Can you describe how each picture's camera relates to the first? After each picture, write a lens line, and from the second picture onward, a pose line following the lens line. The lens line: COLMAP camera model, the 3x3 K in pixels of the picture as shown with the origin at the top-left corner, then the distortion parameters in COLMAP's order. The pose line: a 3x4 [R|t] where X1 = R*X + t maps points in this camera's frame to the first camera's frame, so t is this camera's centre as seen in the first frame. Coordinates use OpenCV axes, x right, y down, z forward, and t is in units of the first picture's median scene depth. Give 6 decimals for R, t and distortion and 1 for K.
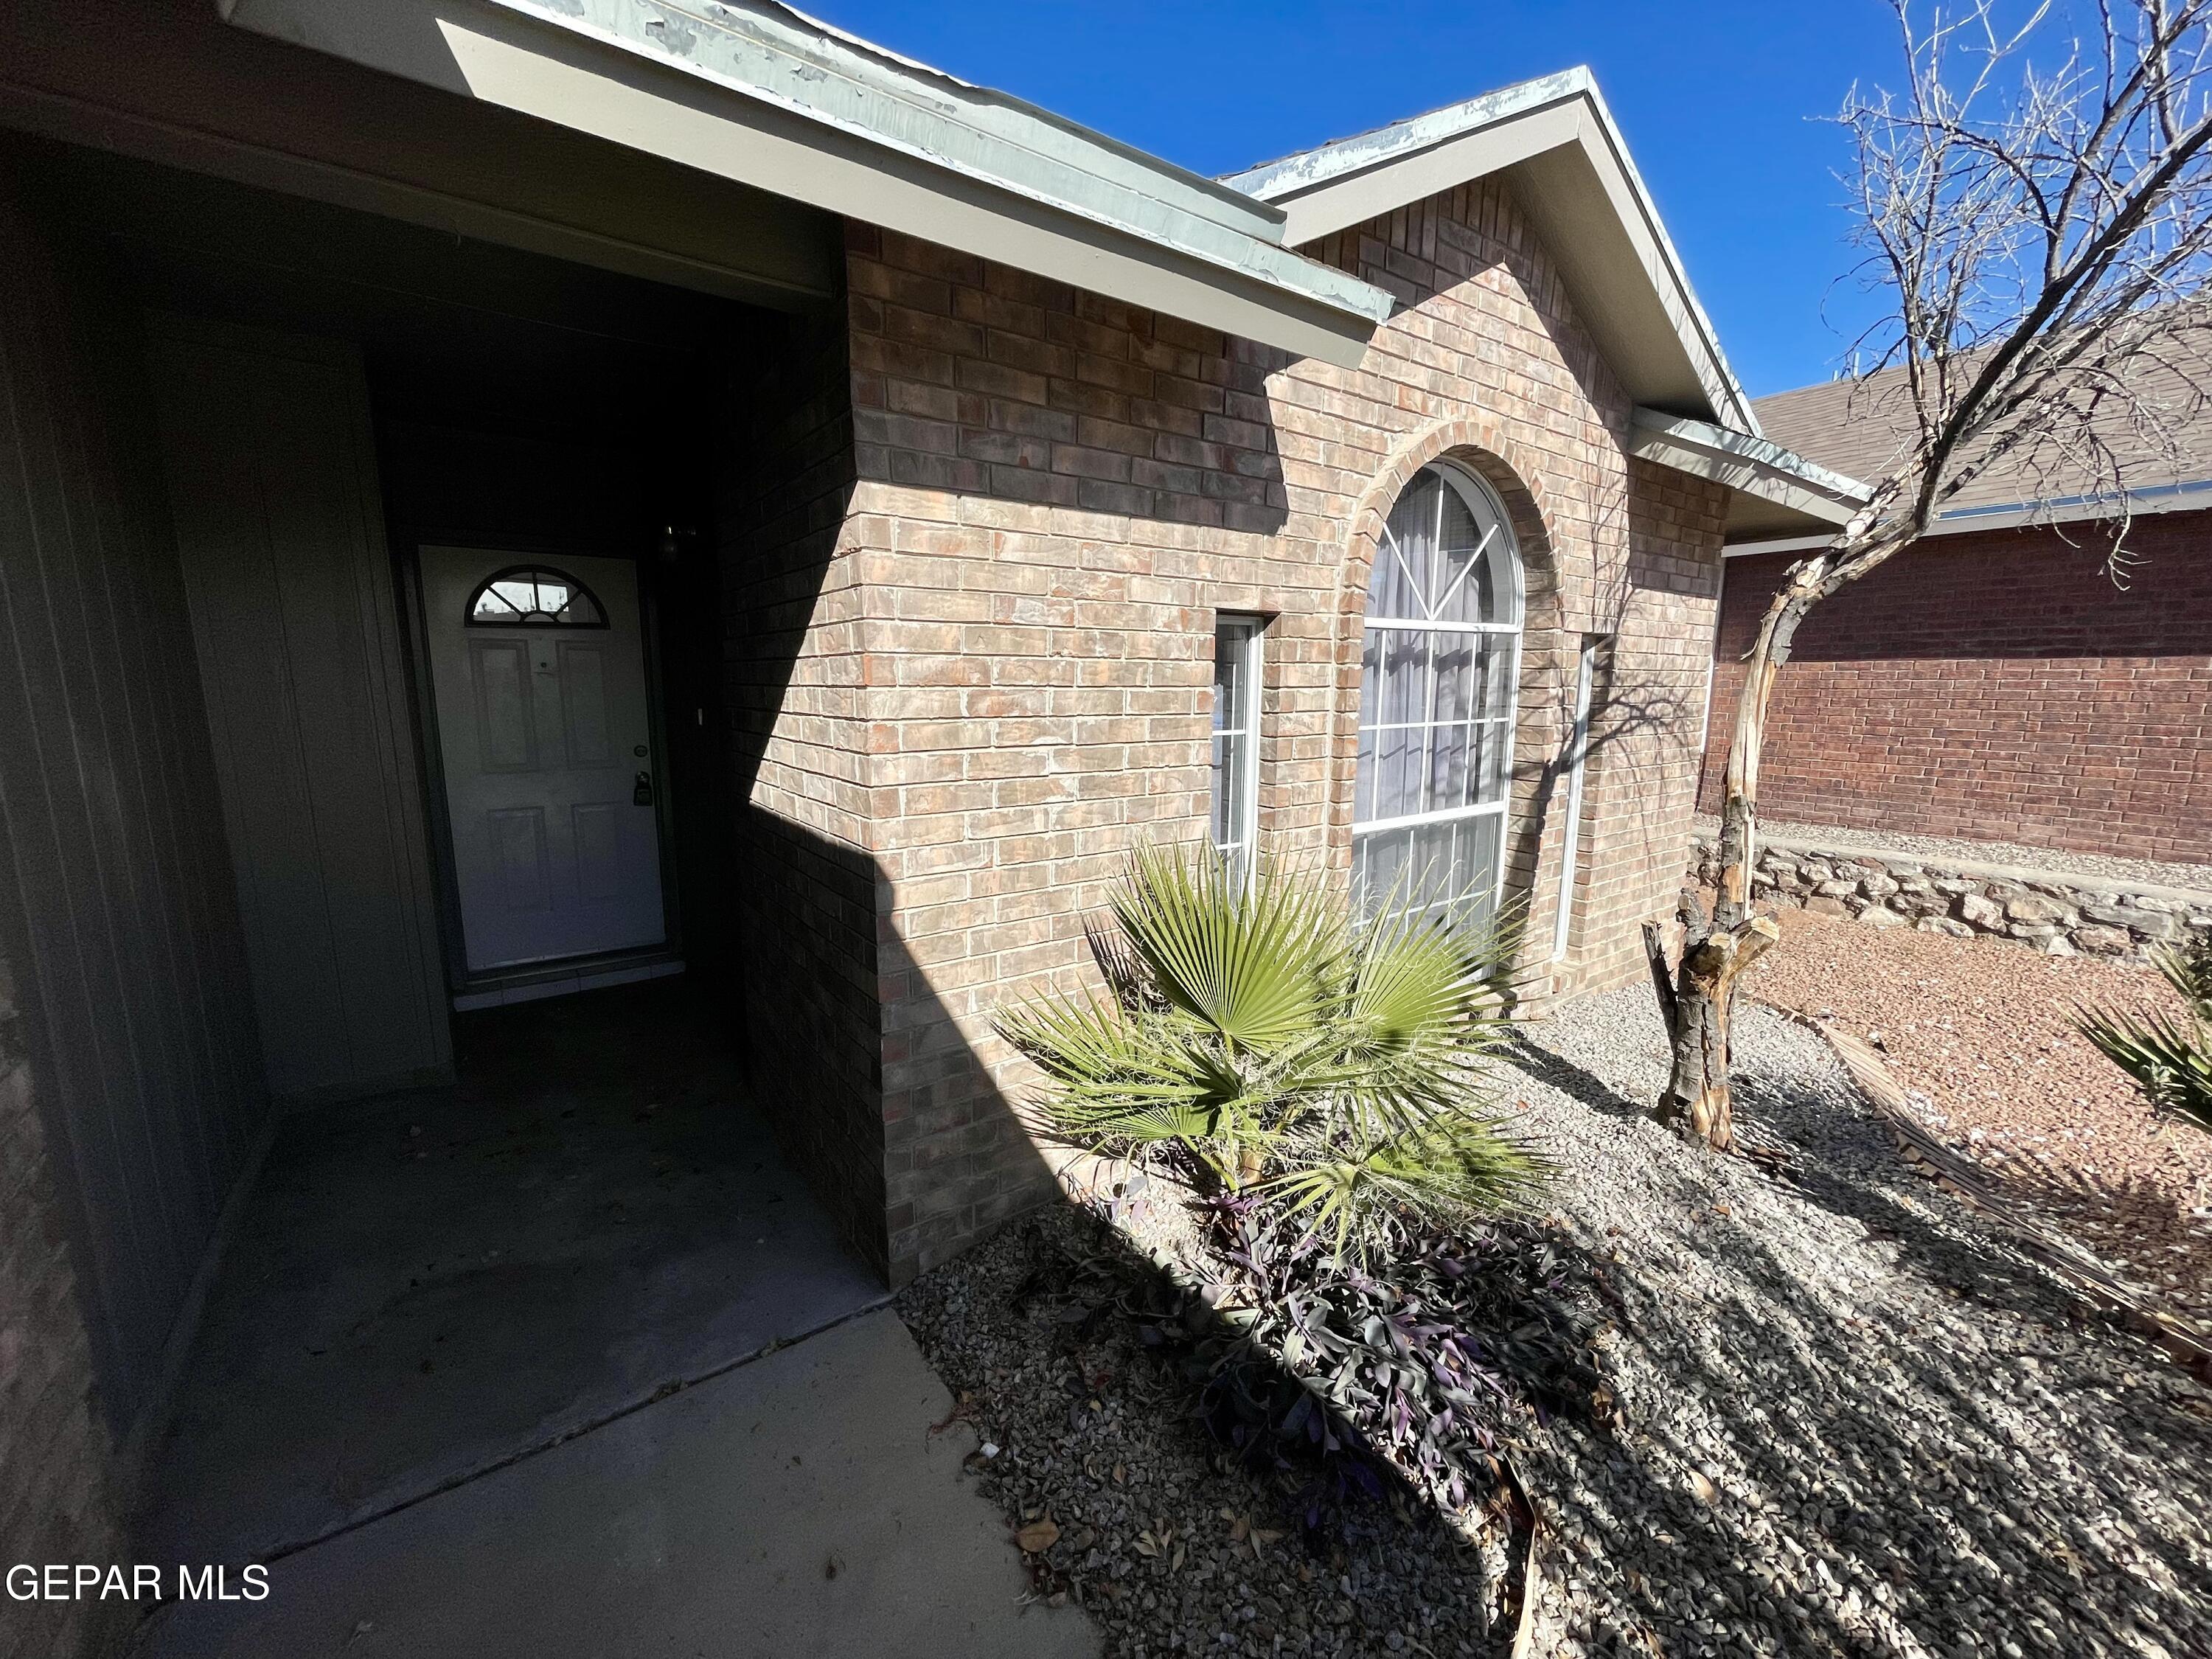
lens RADIAL K [[888.3, 0, 1094.7], [0, 888.3, 833.3], [0, 0, 1]] dist [-0.001293, -0.000113]
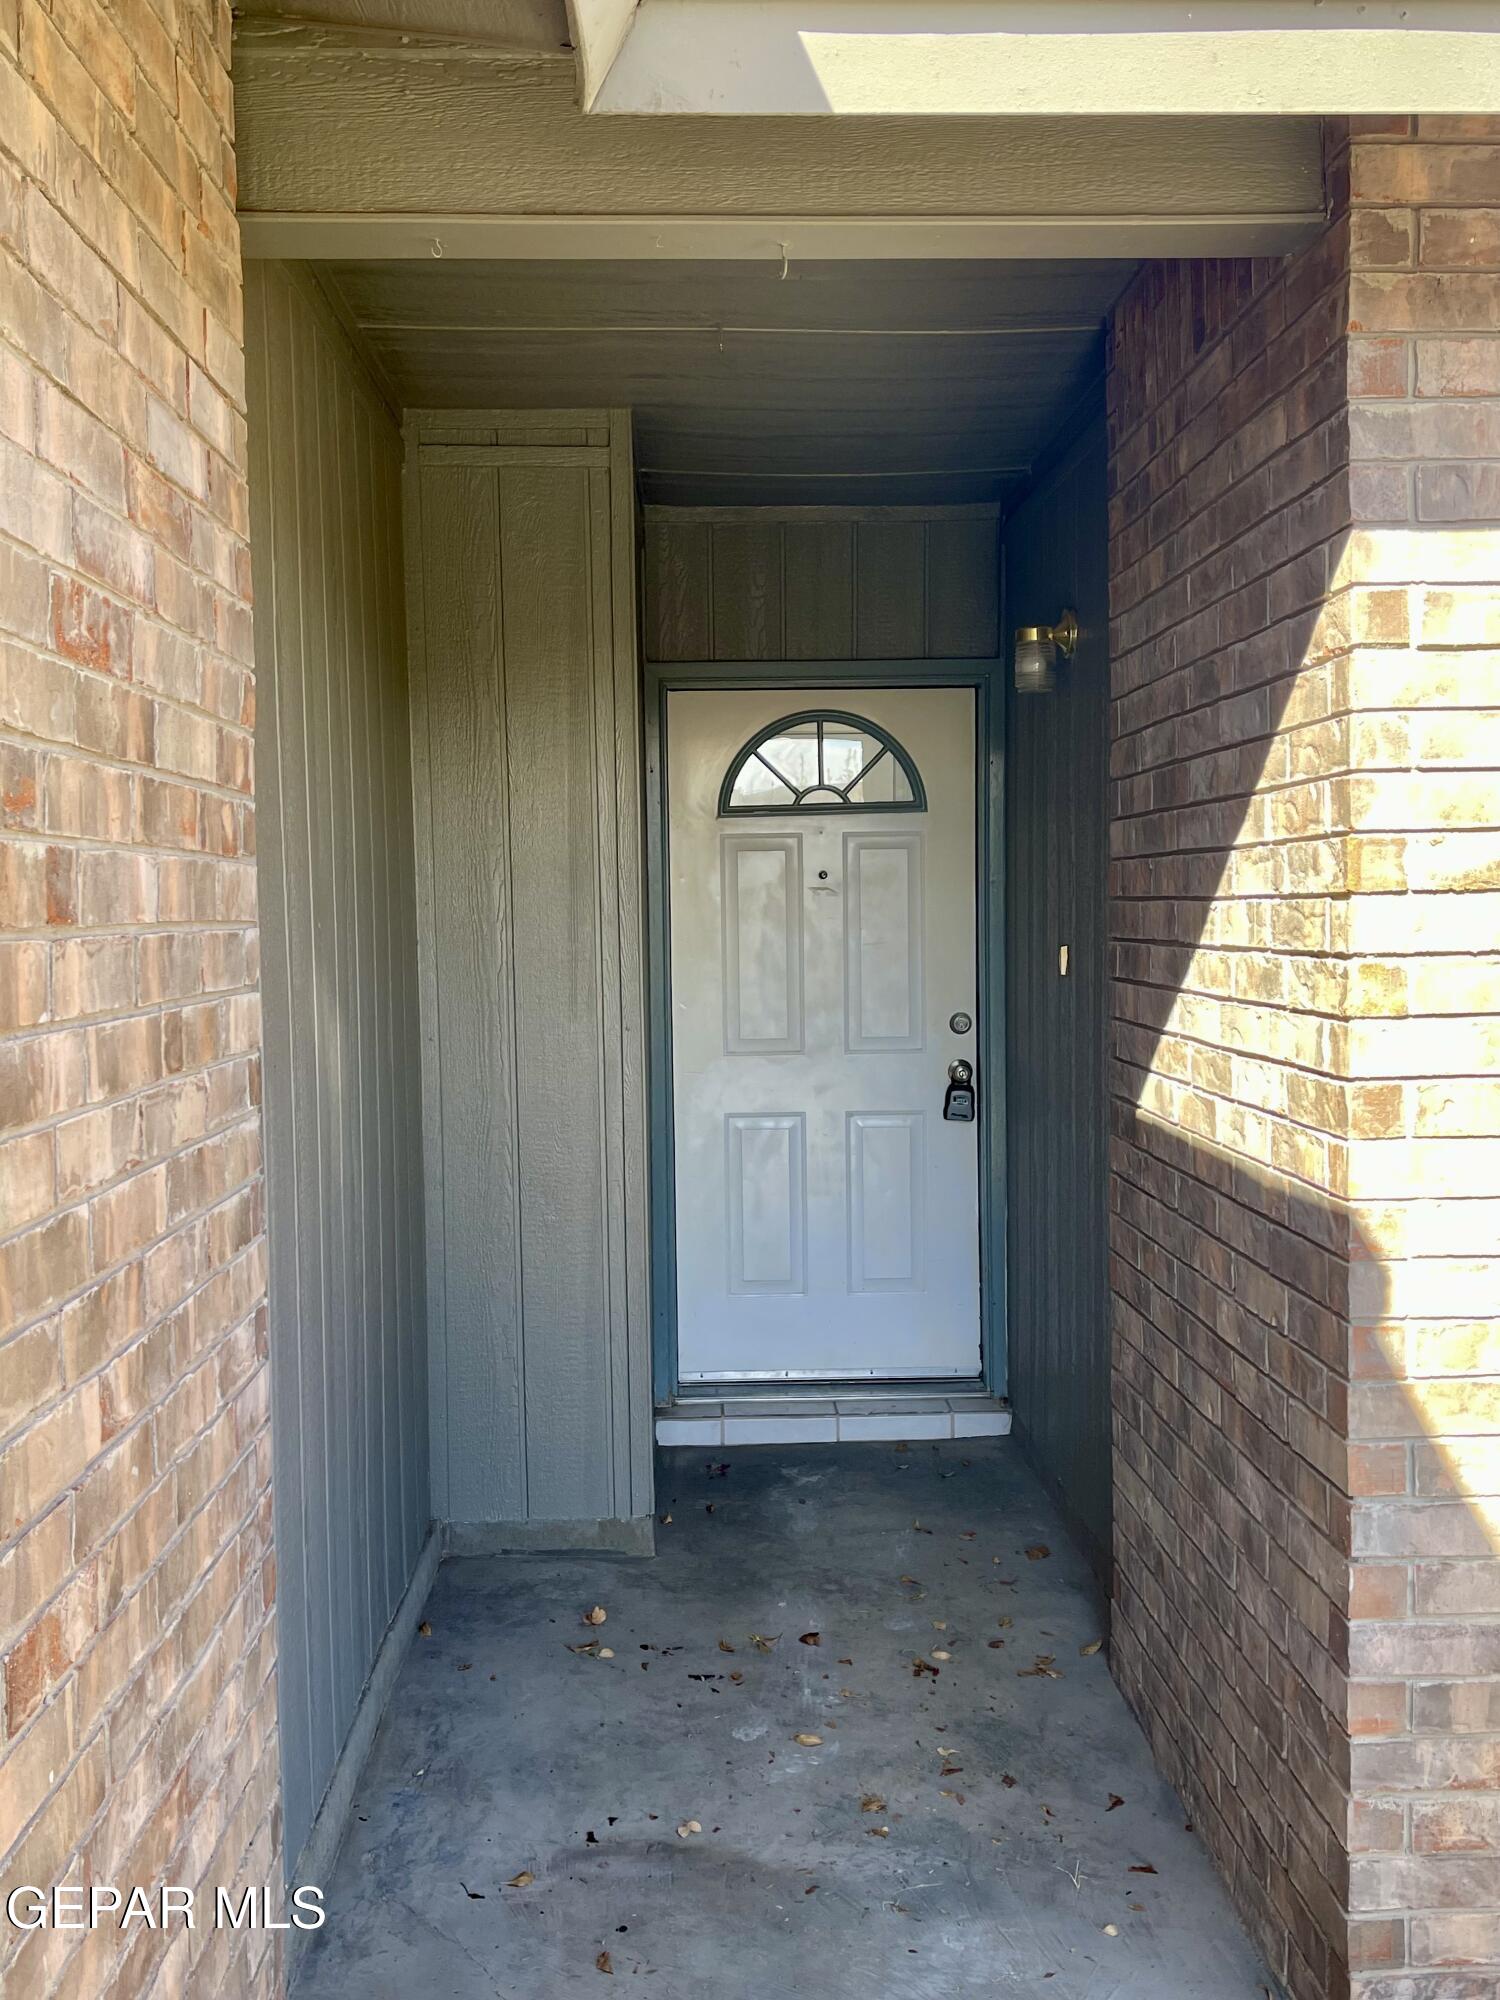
lens RADIAL K [[1877.3, 0, 750.3], [0, 1877.3, 1011.0], [0, 0, 1]] dist [0.045293, 0.000000]
pose [[0.836259, 0.015841, -0.548106, 0.058991], [-0.075439, 0.993401, -0.086389, 0.027661], [0.543121, 0.113592, 0.831936, -0.127923]]
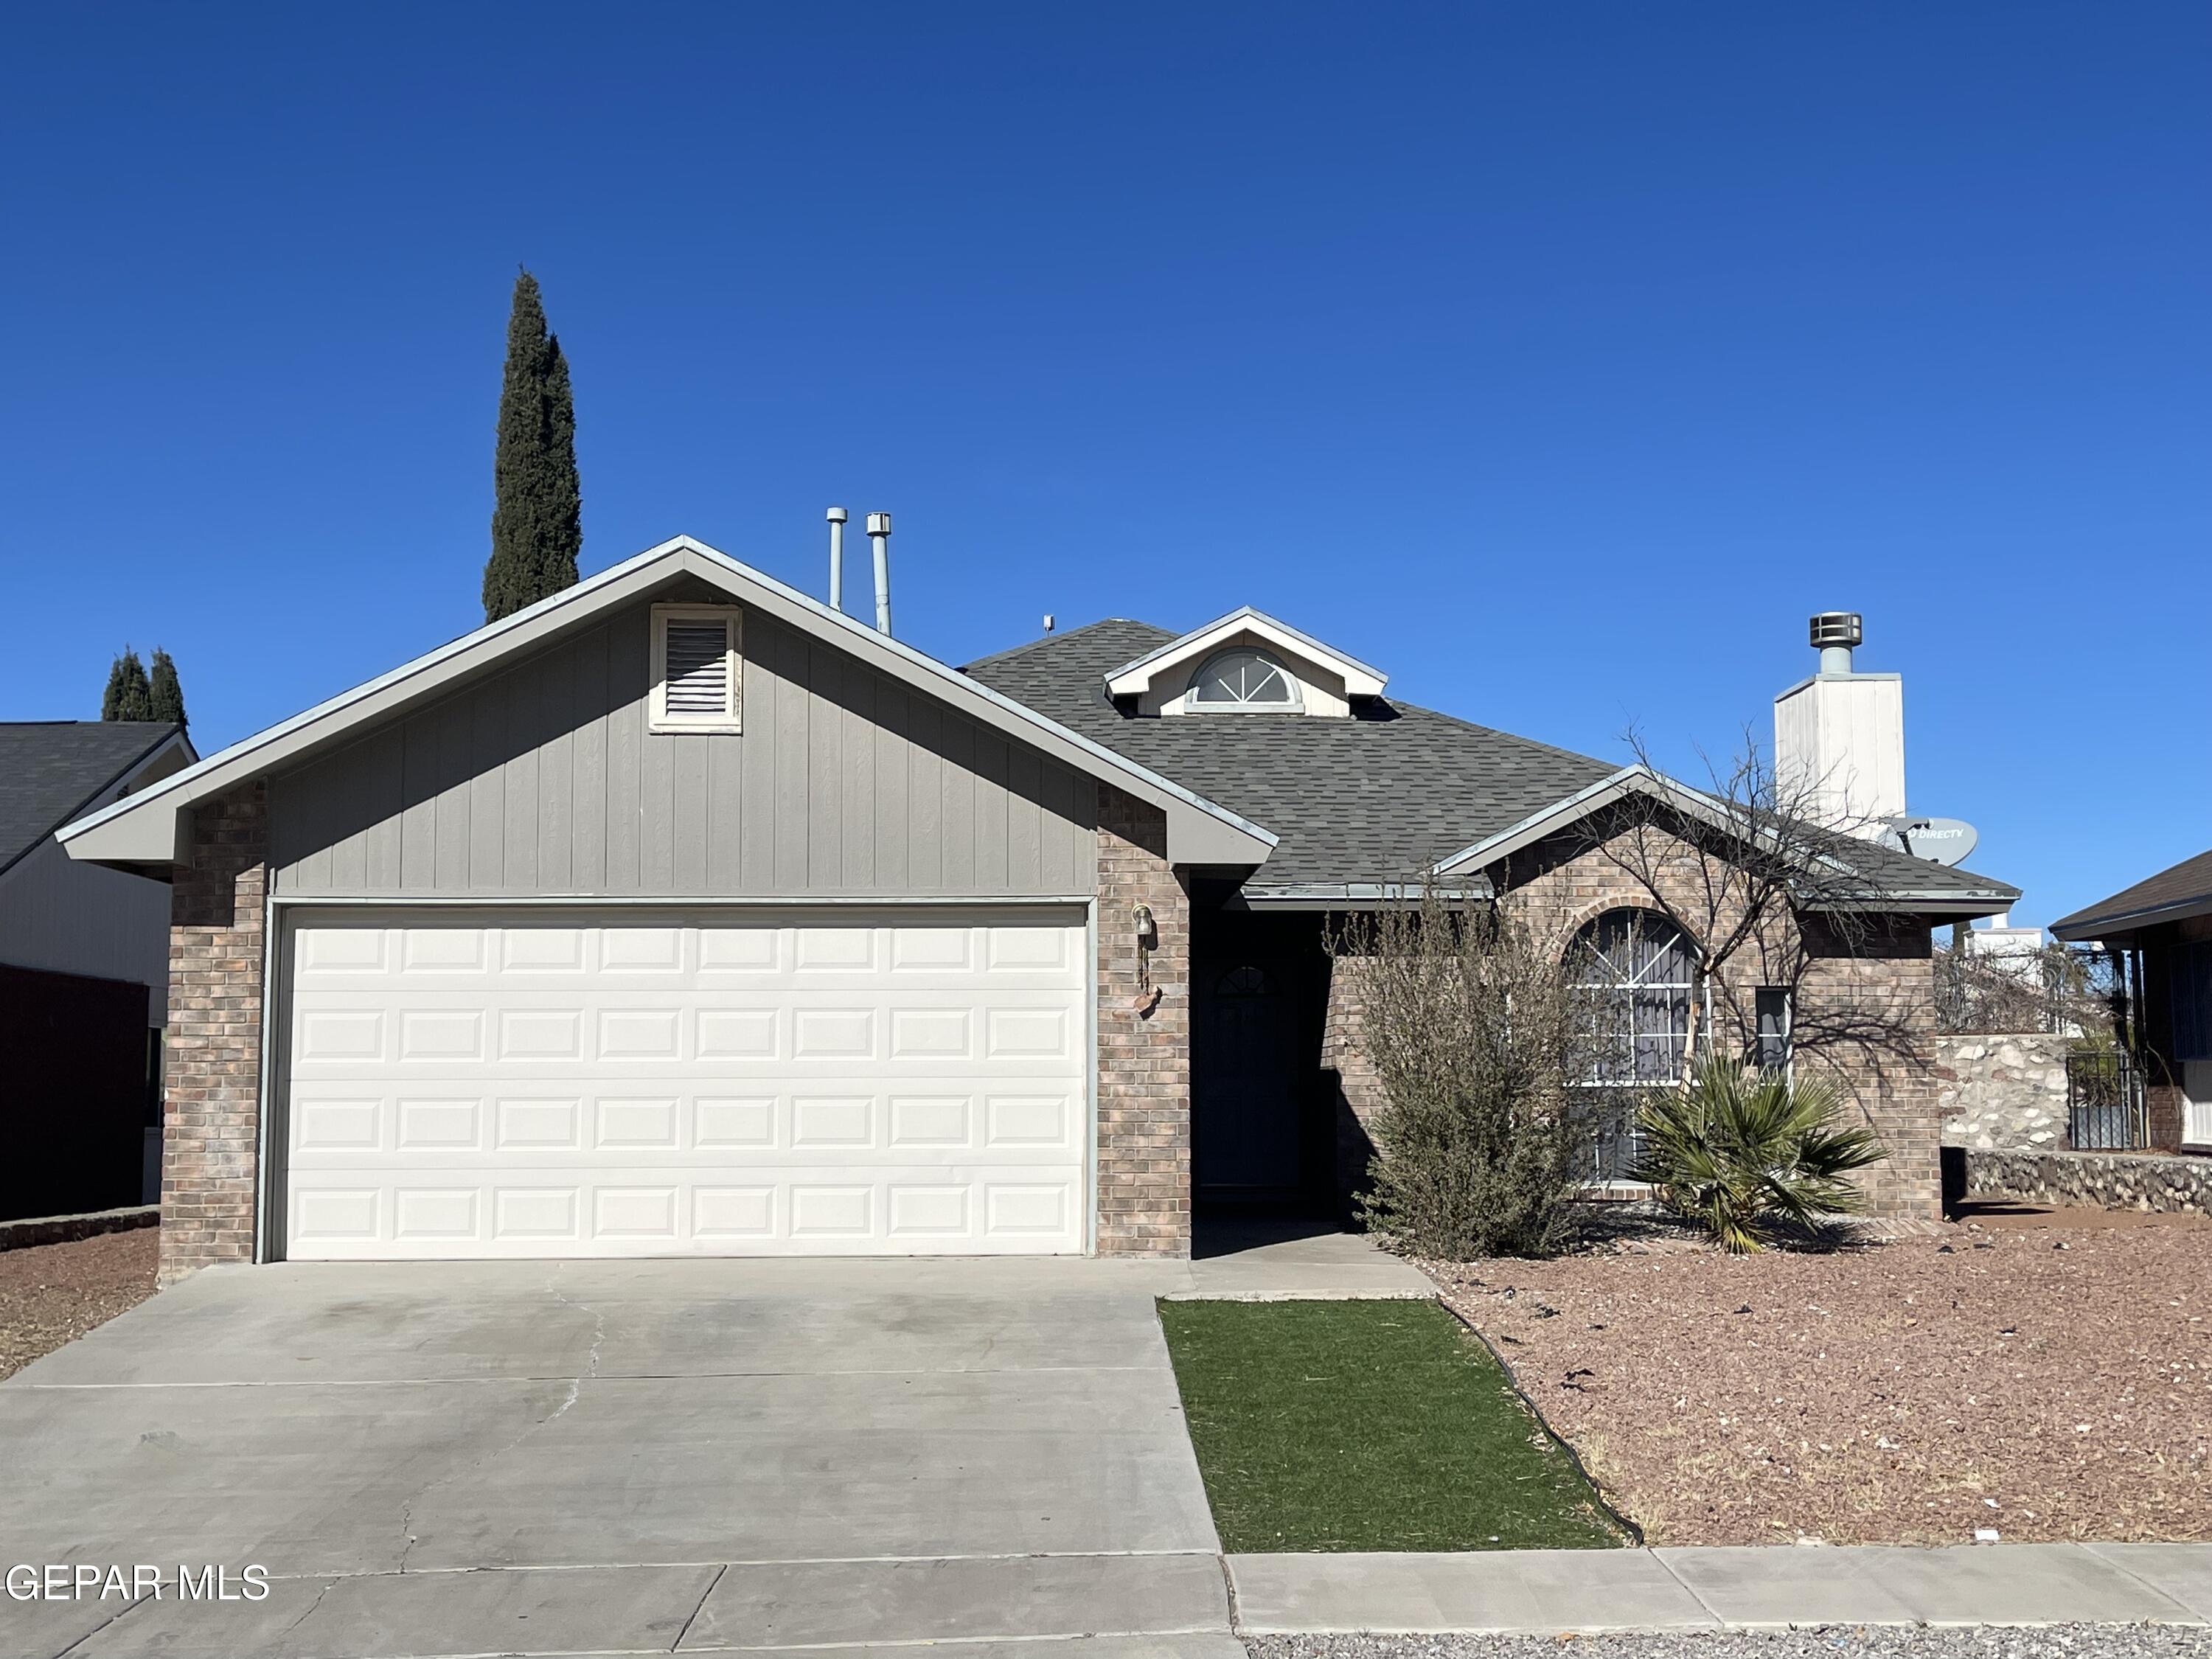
lens RADIAL K [[2580.7, 0, 1101.0], [0, 2580.7, 829.3], [0, 0, 1]] dist [0.081816, 0.000000]
pose [[0.829887, -0.061301, -0.554553, 3.651249], [-0.090108, 0.966171, -0.241648, 1.304146], [0.550607, 0.250510, 0.796289, -6.080516]]
